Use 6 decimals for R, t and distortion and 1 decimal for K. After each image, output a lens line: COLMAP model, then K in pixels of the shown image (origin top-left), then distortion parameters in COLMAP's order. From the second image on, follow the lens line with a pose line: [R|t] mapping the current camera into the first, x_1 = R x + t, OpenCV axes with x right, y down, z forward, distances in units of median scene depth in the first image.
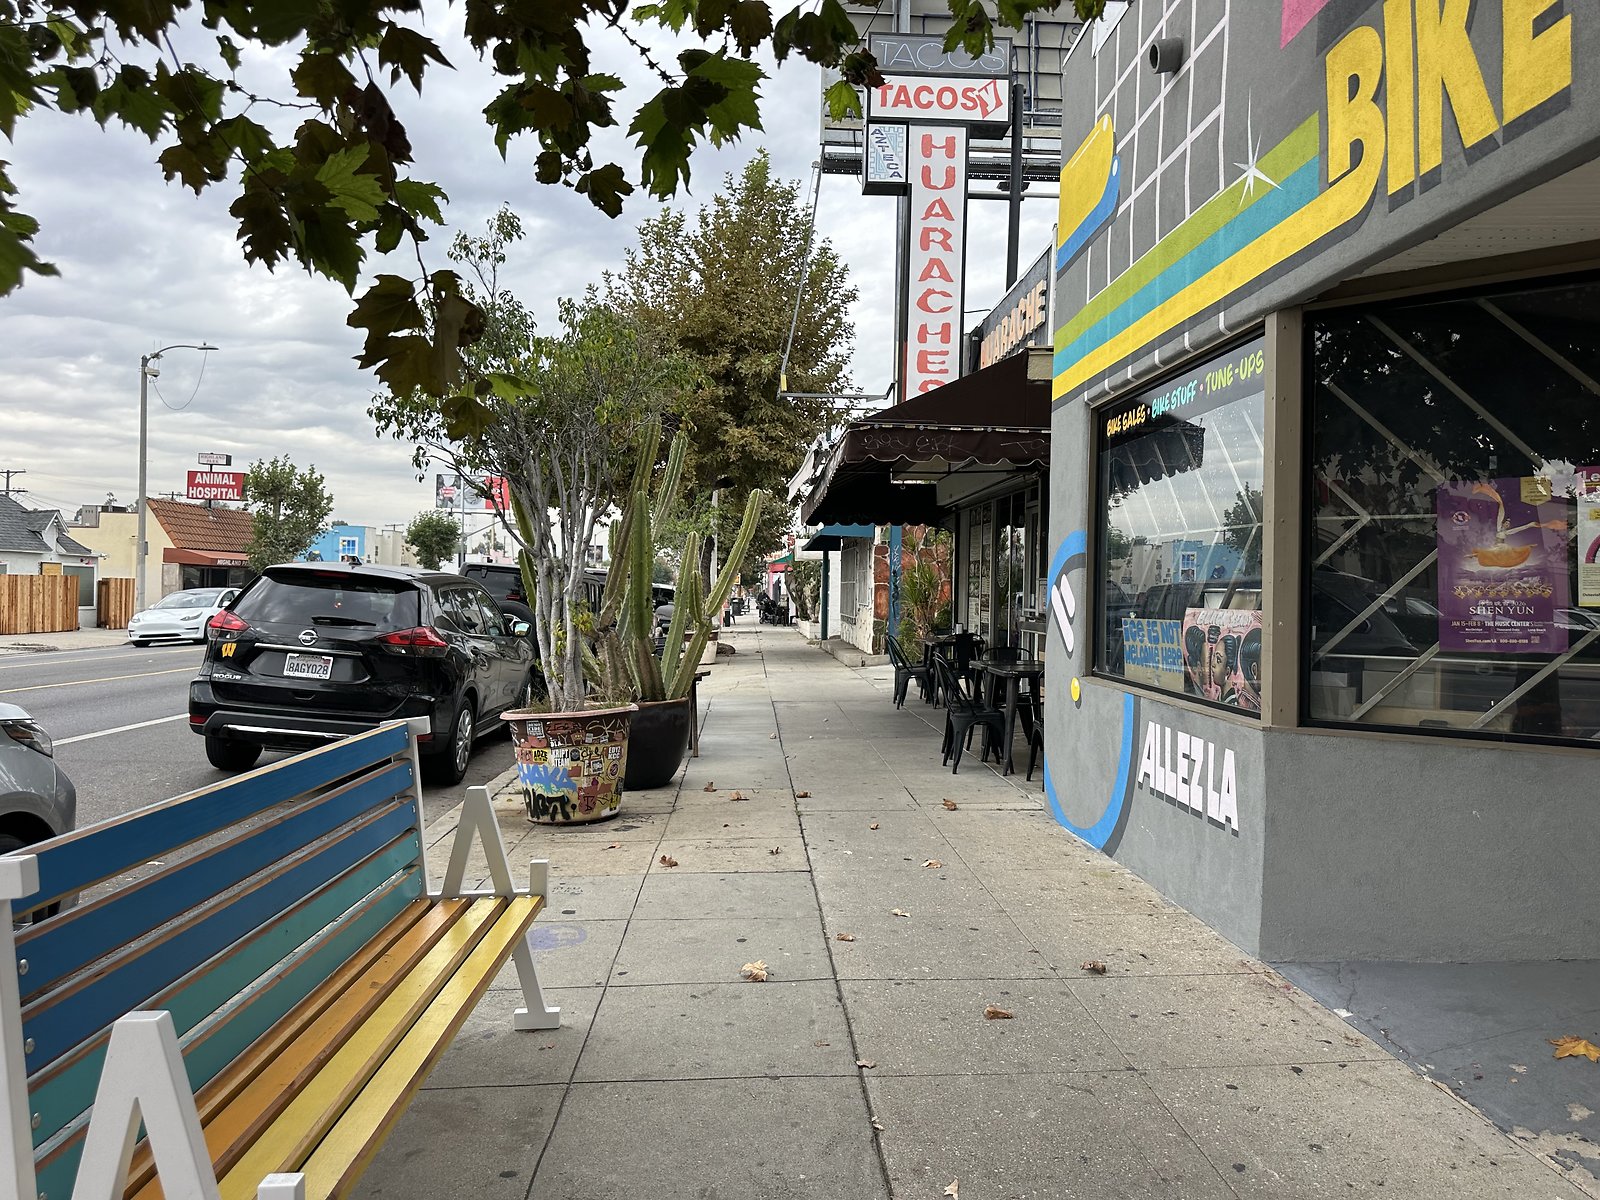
lens RADIAL K [[1116.5, 0, 794.5], [0, 1116.5, 598.6], [0, 0, 1]] dist [0.043570, -0.055290]
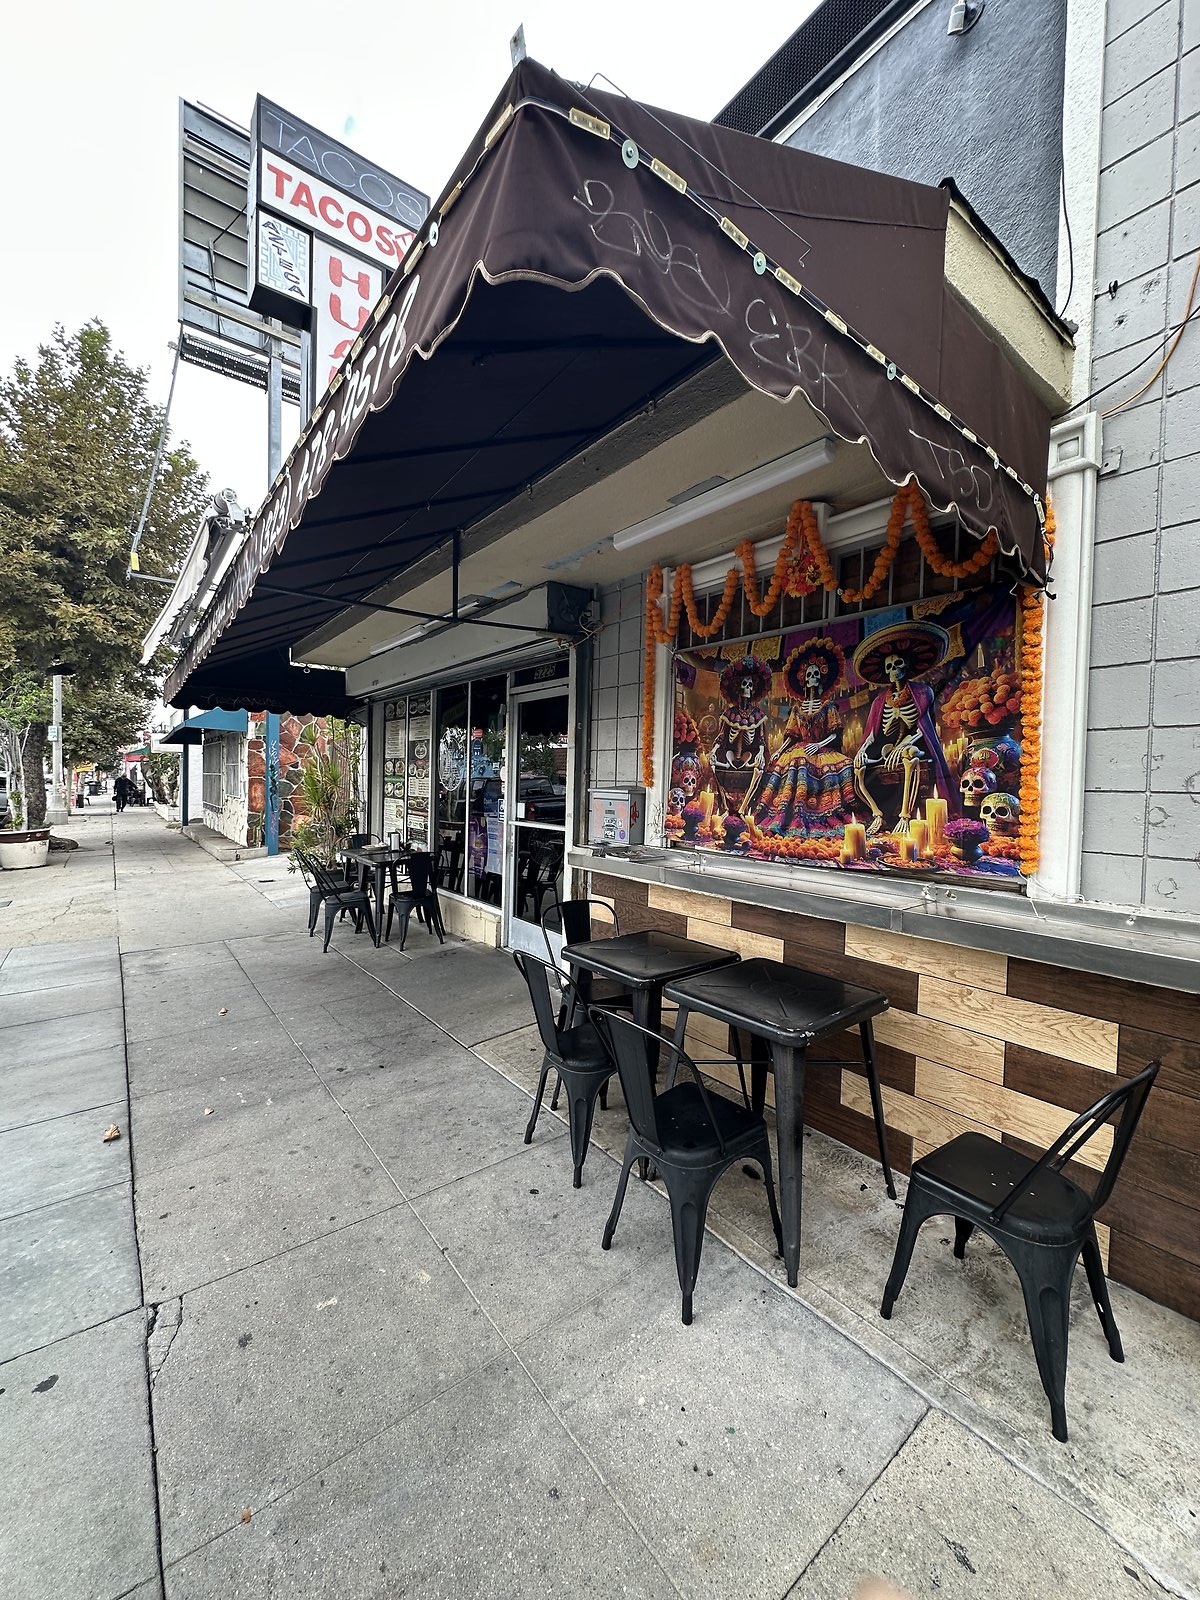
lens RADIAL K [[637.5, 0, 599.9], [0, 637.5, 797.7], [0, 0, 1]] dist [-0.004619, 0.000709]
pose [[0.816396, -0.014833, 0.577301, -0.006996], [-0.001691, 0.999604, 0.028075, -0.039490], [-0.577489, -0.023897, 0.816048, 1.140035]]
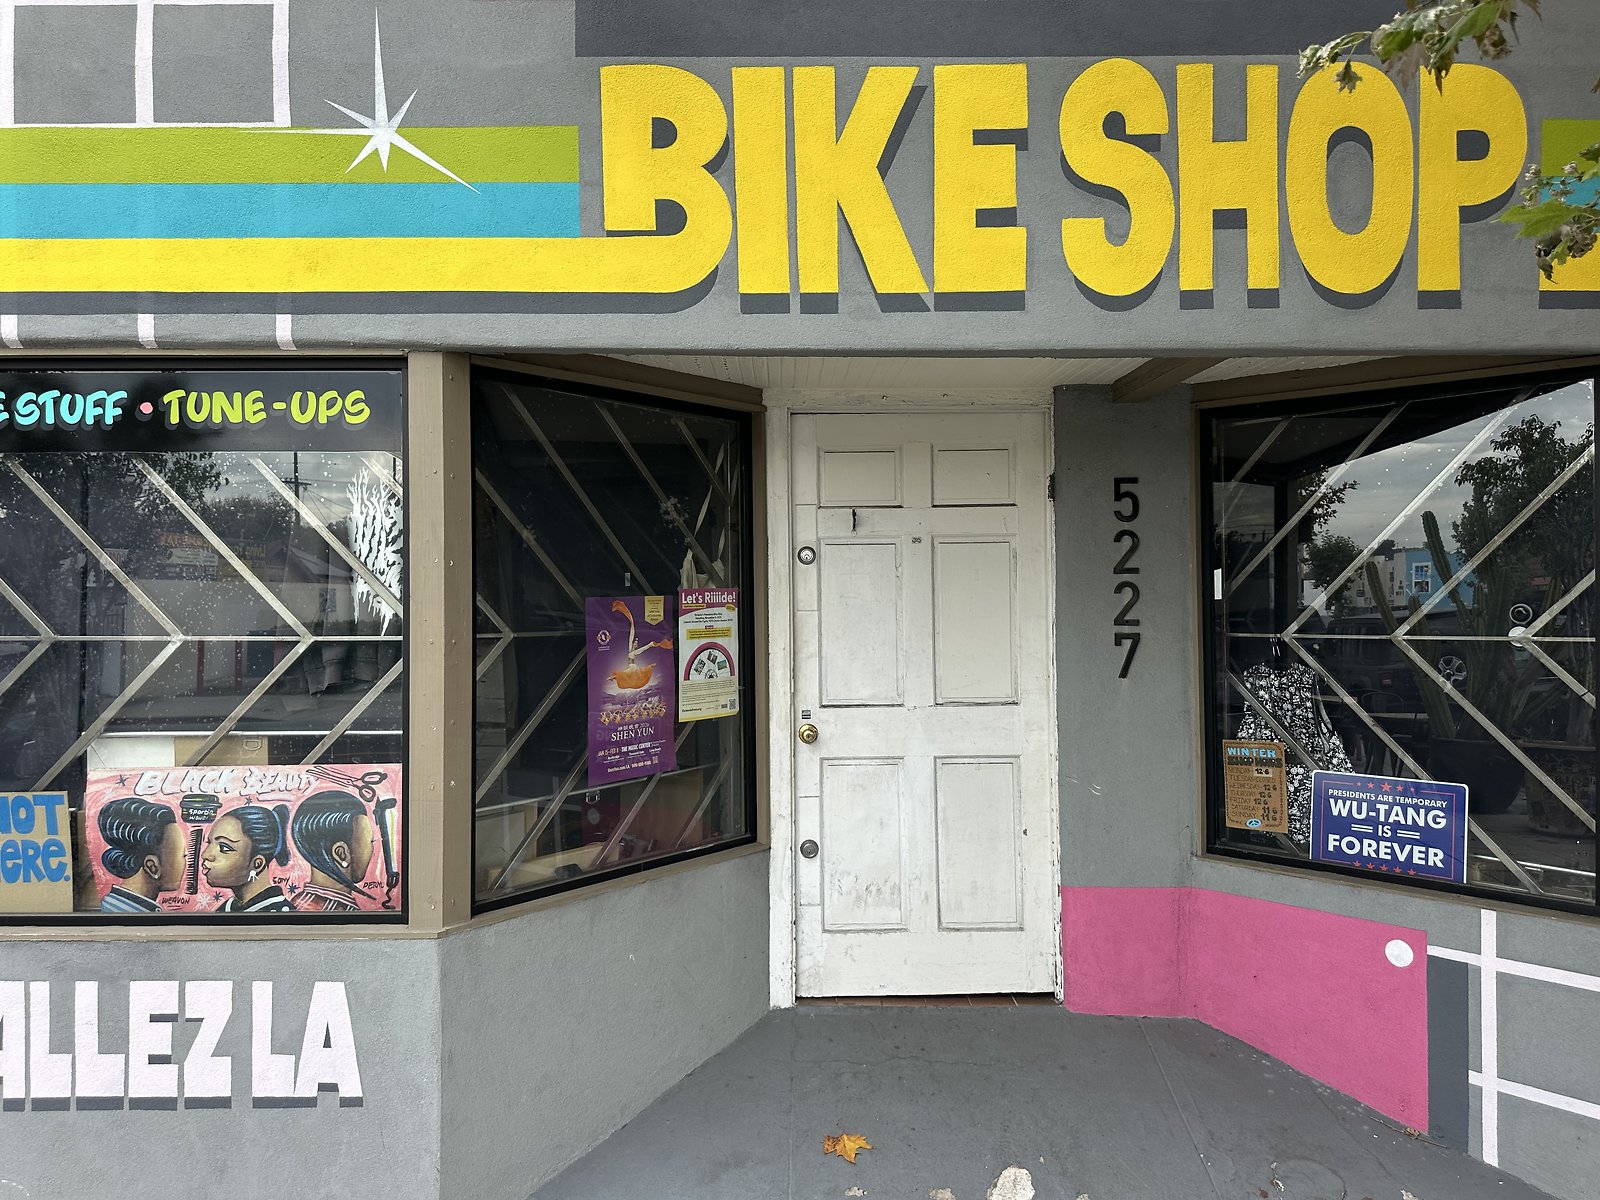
lens RADIAL K [[1116.5, 0, 795.3], [0, 1116.5, 600.1], [0, 0, 1]] dist [0.043570, -0.055290]
pose [[0.038390, -0.014167, 0.999162, -0.187369], [0.014327, 0.999805, 0.013625, -0.068617], [-0.999160, 0.013791, 0.038586, 0.494911]]
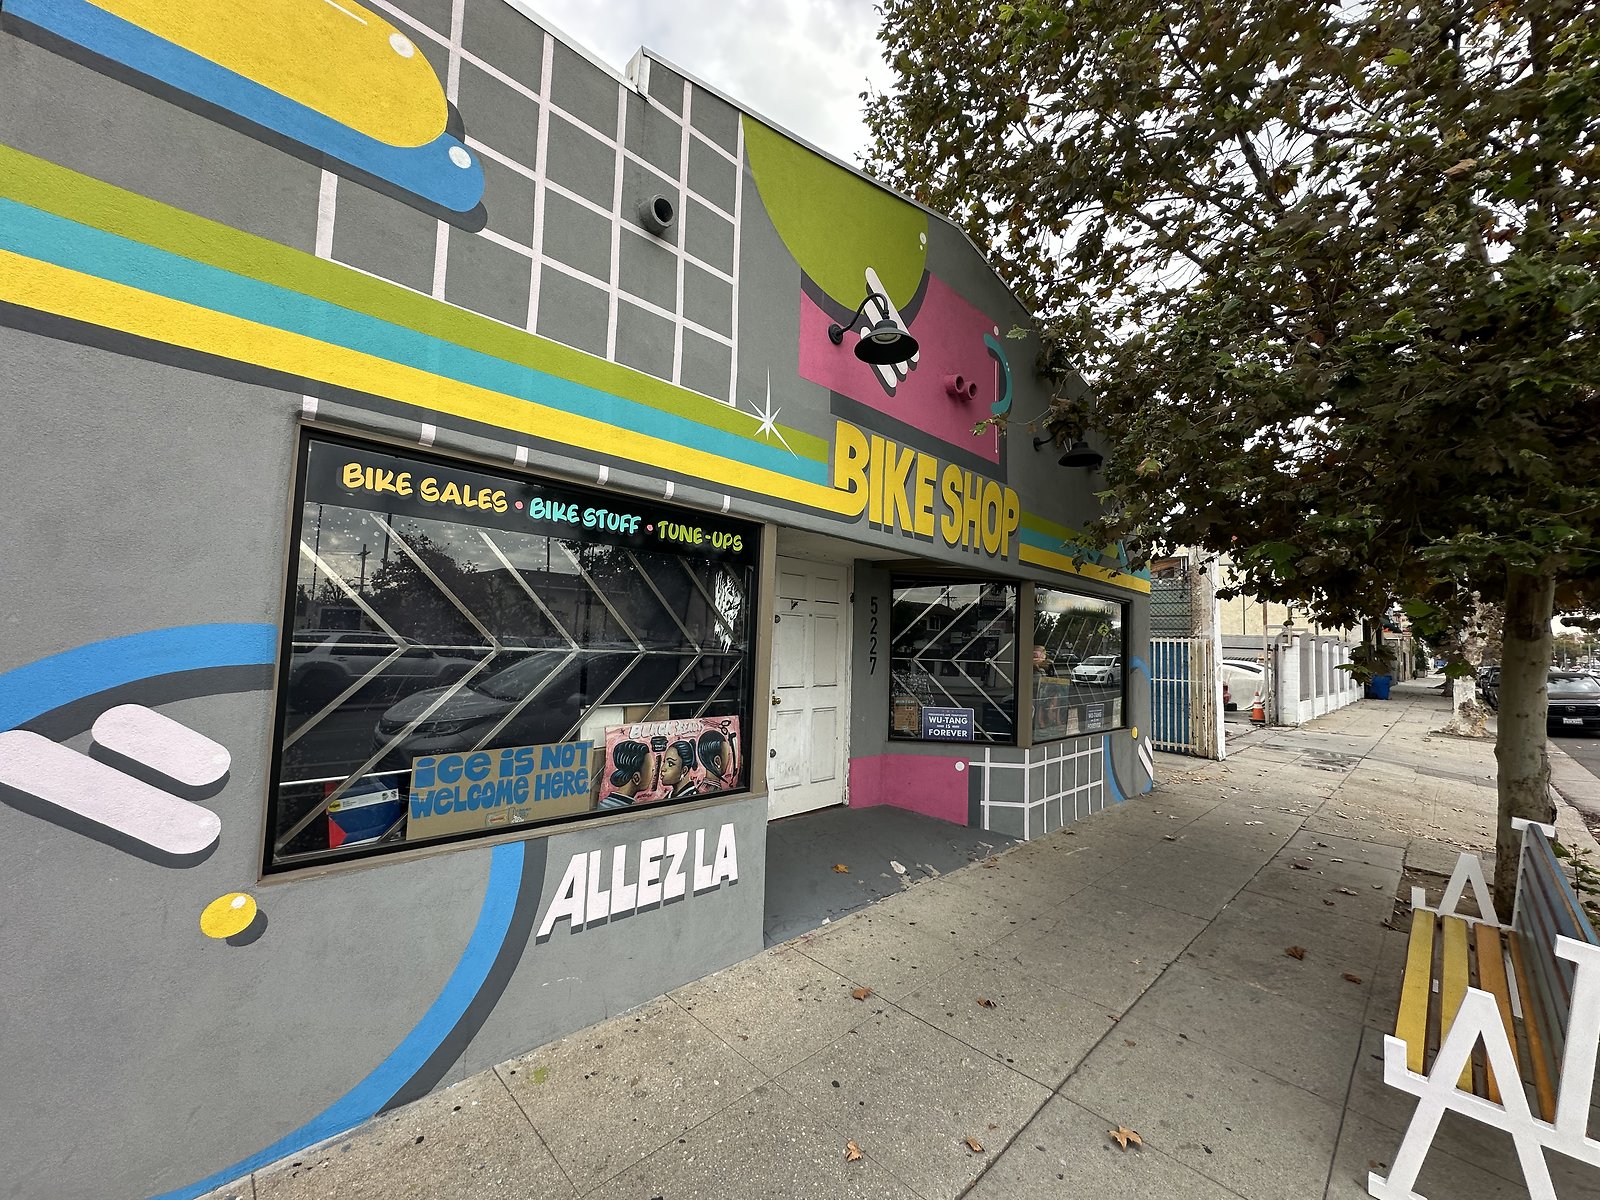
lens RADIAL K [[637.5, 0, 796.5], [0, 637.5, 600.1], [0, 0, 1]] dist [-0.004619, 0.000709]
pose [[-0.663197, 0.009590, 0.748383, -0.171625], [-0.042216, 0.997847, -0.050198, -0.070177], [-0.747253, -0.064885, -0.661364, 1.034017]]
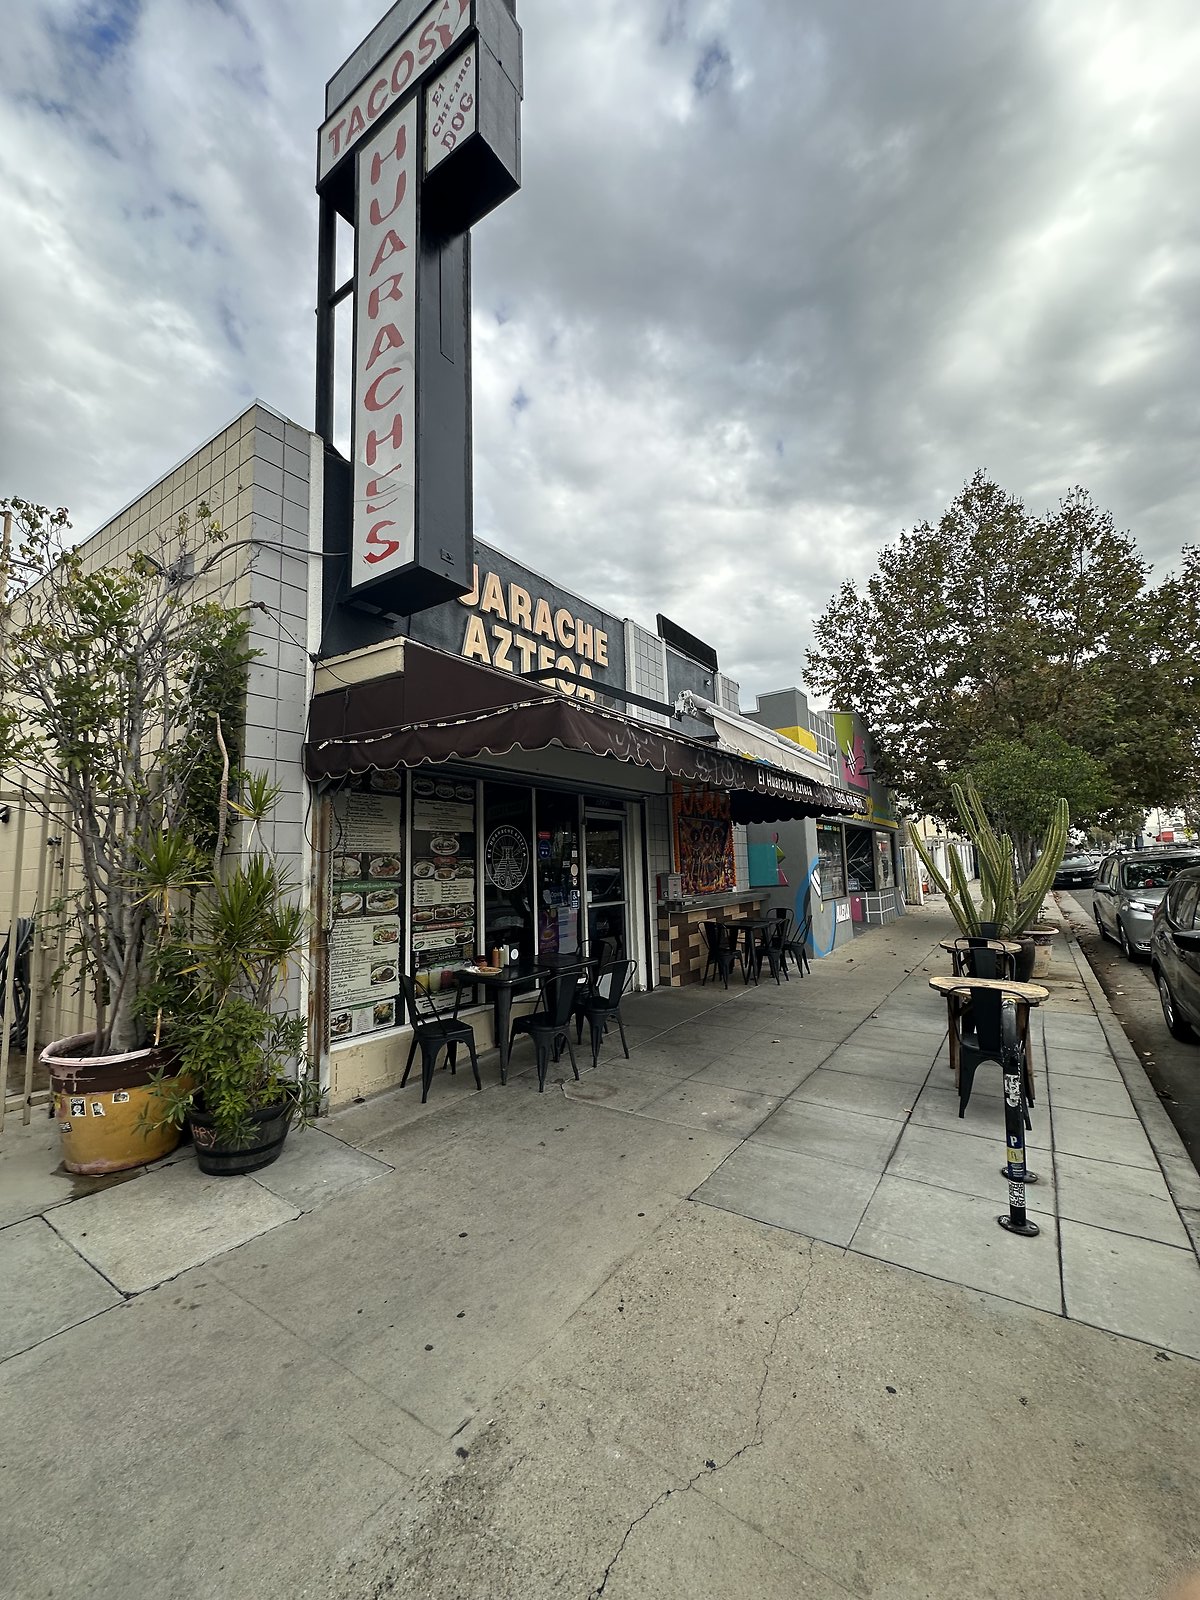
lens RADIAL K [[637.5, 0, 597.4], [0, 637.5, 801.5], [0, 0, 1]] dist [-0.004619, 0.000709]
pose [[-0.803840, 0.070963, 0.590598, -0.319748], [0.021420, 0.995668, -0.090480, -0.066268], [-0.594460, -0.060081, -0.801877, 2.868125]]
